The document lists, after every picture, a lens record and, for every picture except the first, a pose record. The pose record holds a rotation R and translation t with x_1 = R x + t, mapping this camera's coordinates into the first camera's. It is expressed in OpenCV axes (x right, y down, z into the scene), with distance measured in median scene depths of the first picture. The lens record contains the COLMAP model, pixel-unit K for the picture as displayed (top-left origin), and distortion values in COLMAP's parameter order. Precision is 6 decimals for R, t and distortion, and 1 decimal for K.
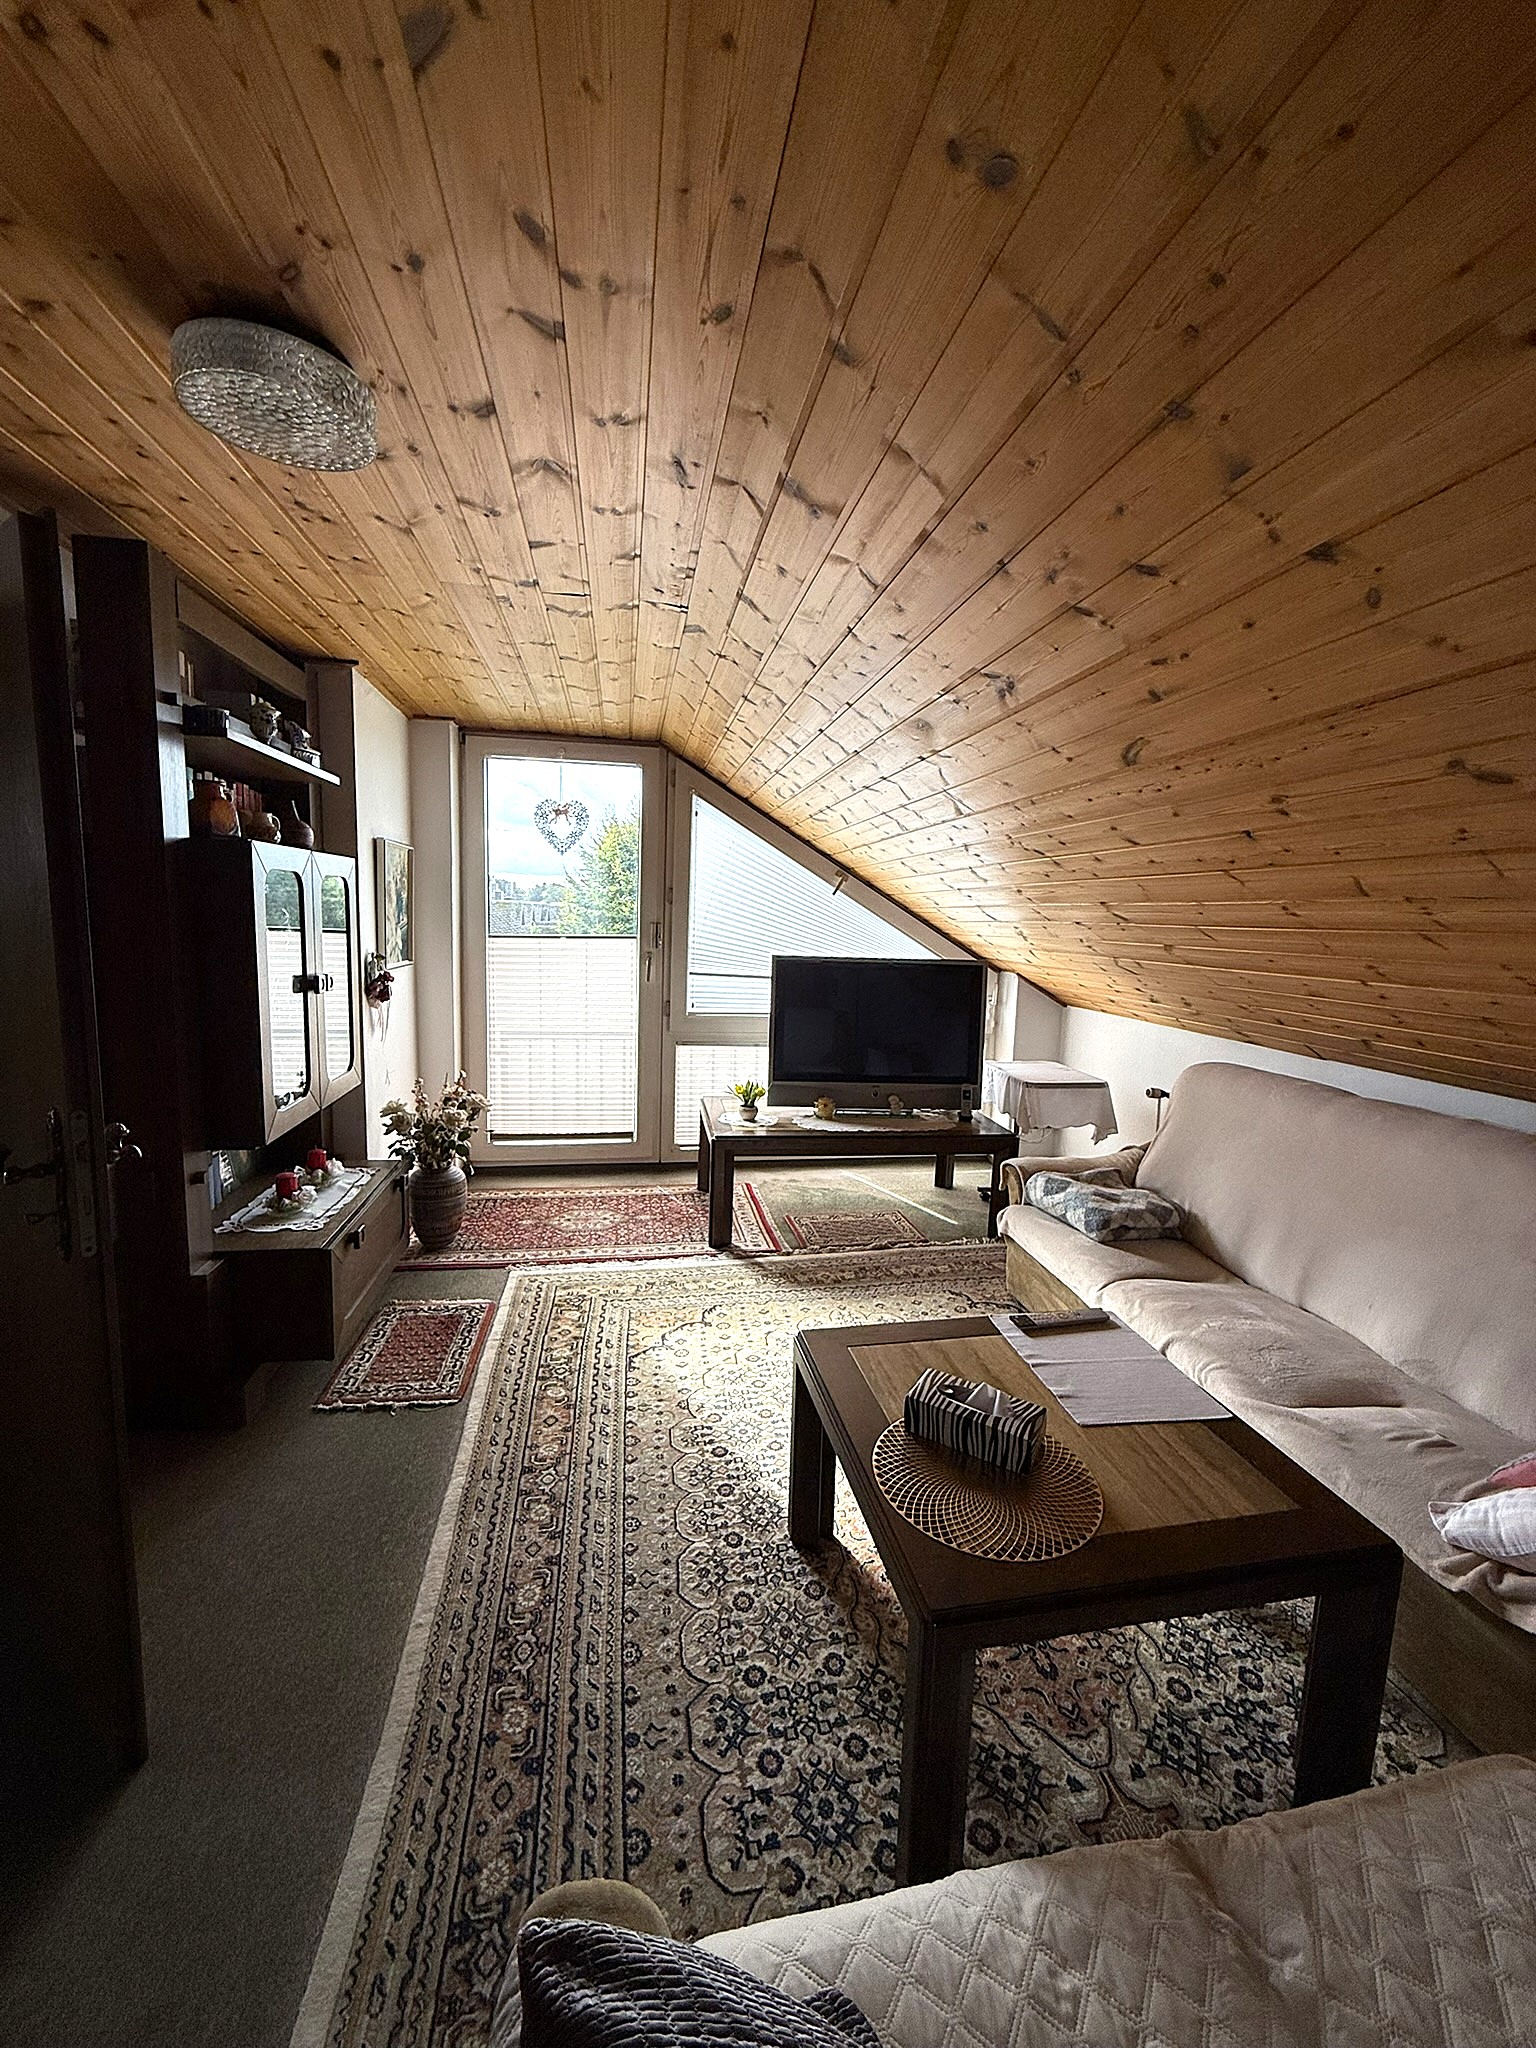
lens RADIAL K [[824.4, 0, 764.2], [0, 824.4, 1015.0], [0, 0, 1]] dist [0.001207, 0.000259]
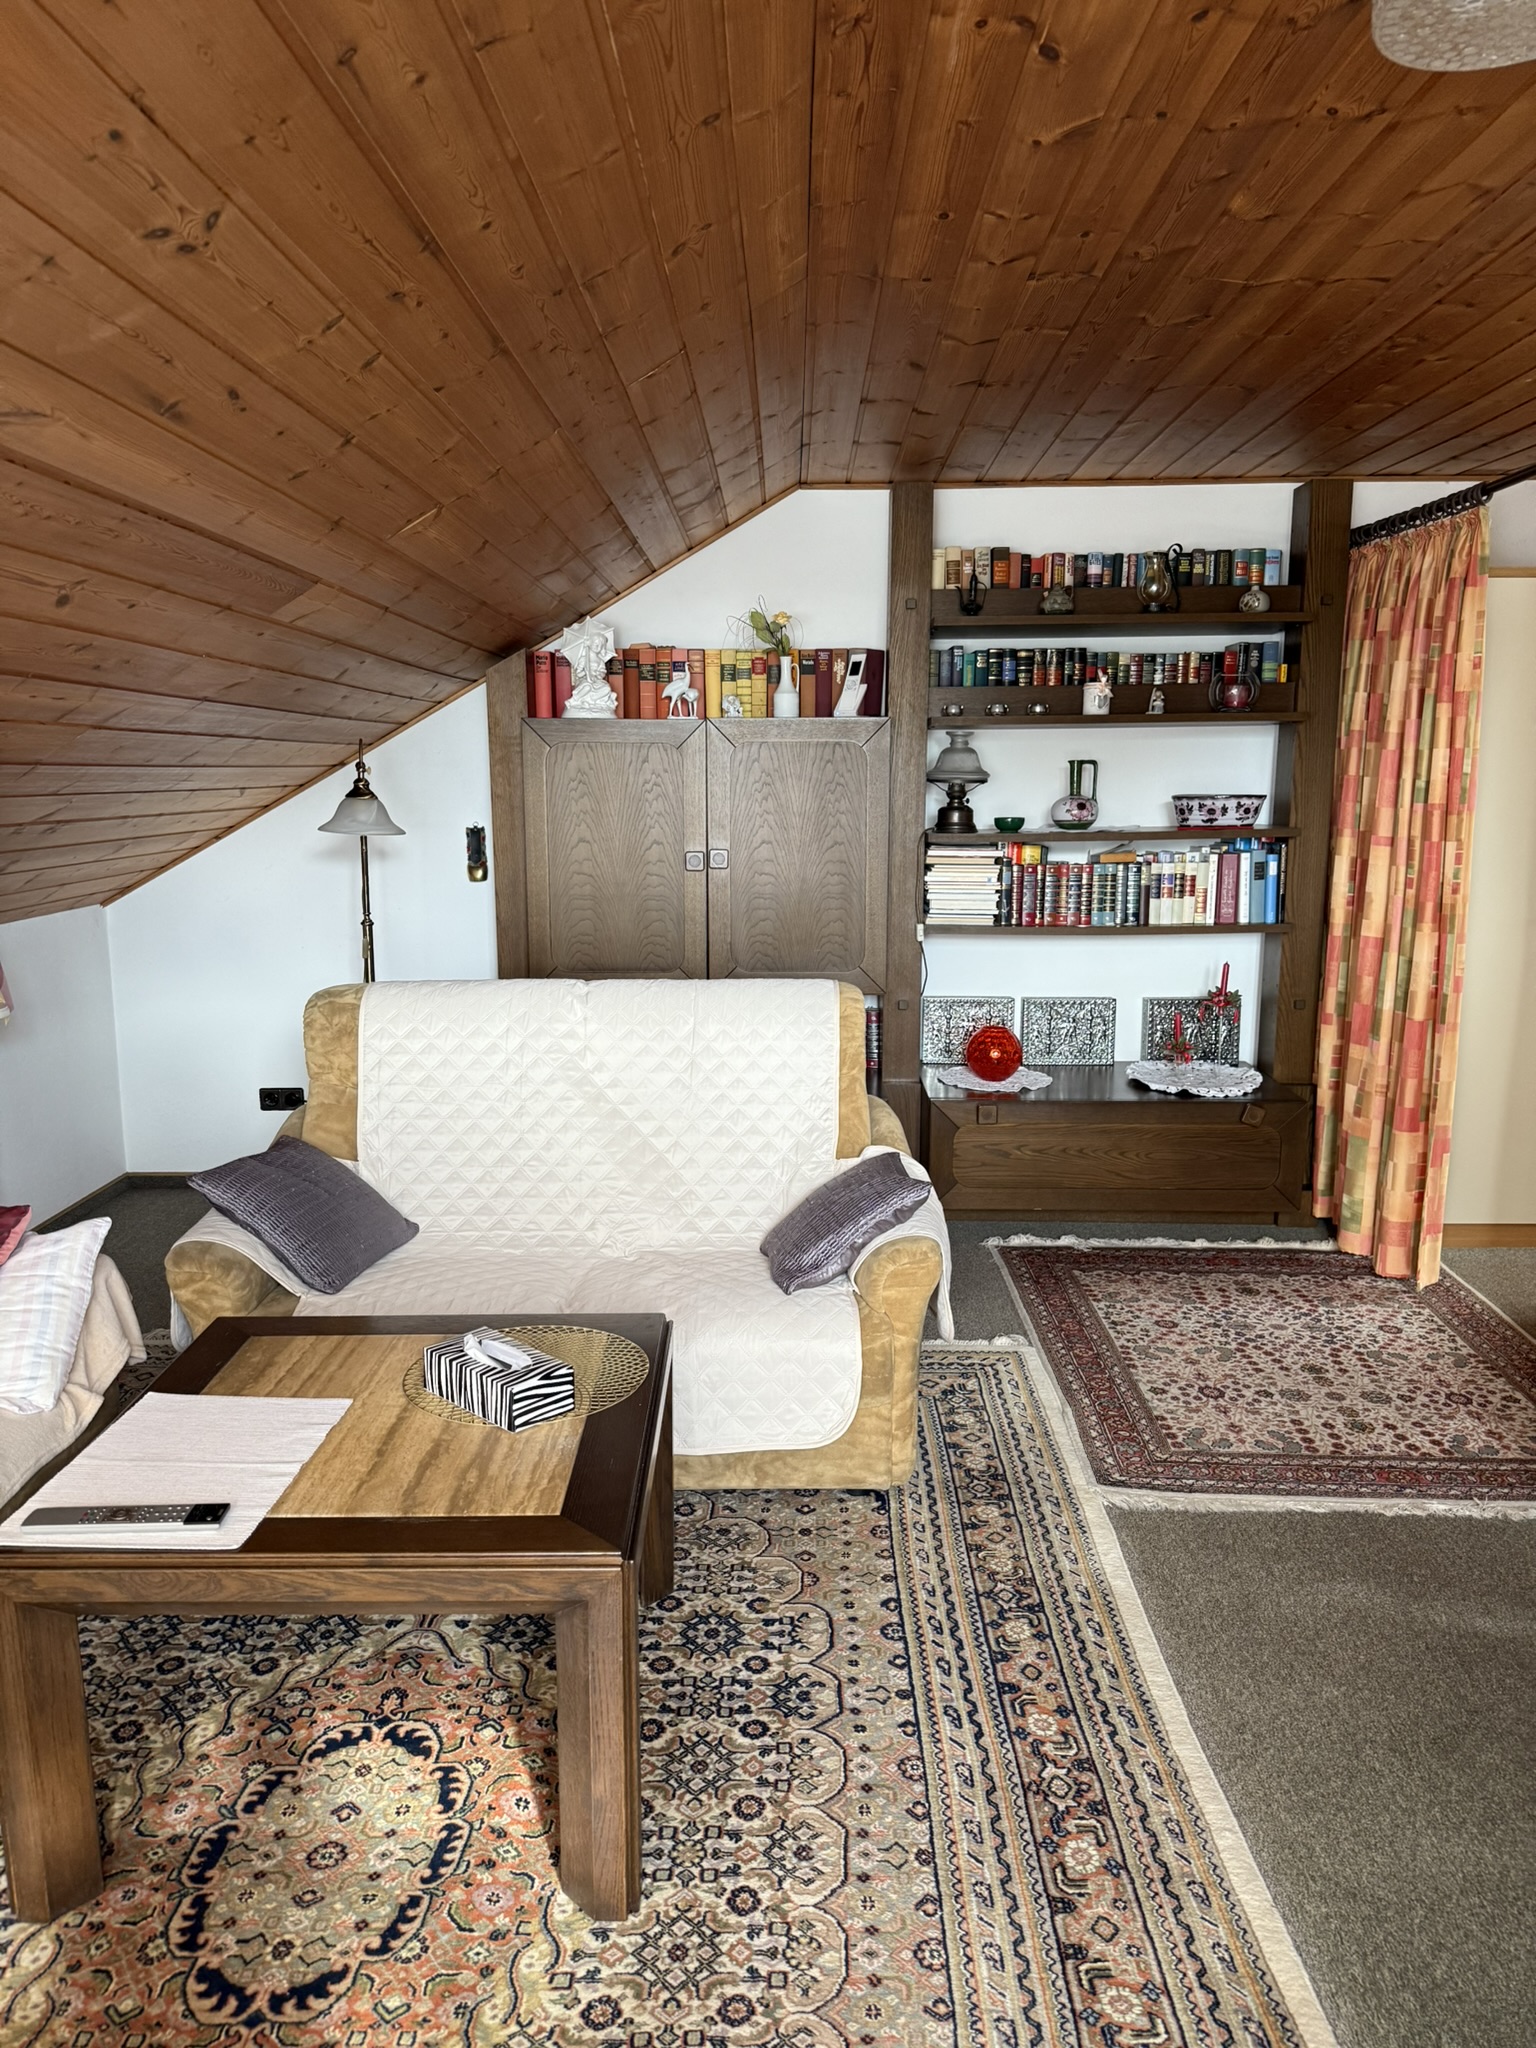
lens RADIAL K [[1427.2, 0, 768.0], [0, 1427.2, 1024.0], [0, 0, 1]] dist [-0.000177, -0.000064]
pose [[-0.981963, -0.059523, 0.179462, -0.227902], [-0.003811, 0.955193, 0.295959, -0.249092], [-0.189037, 0.289937, -0.938191, 2.069003]]
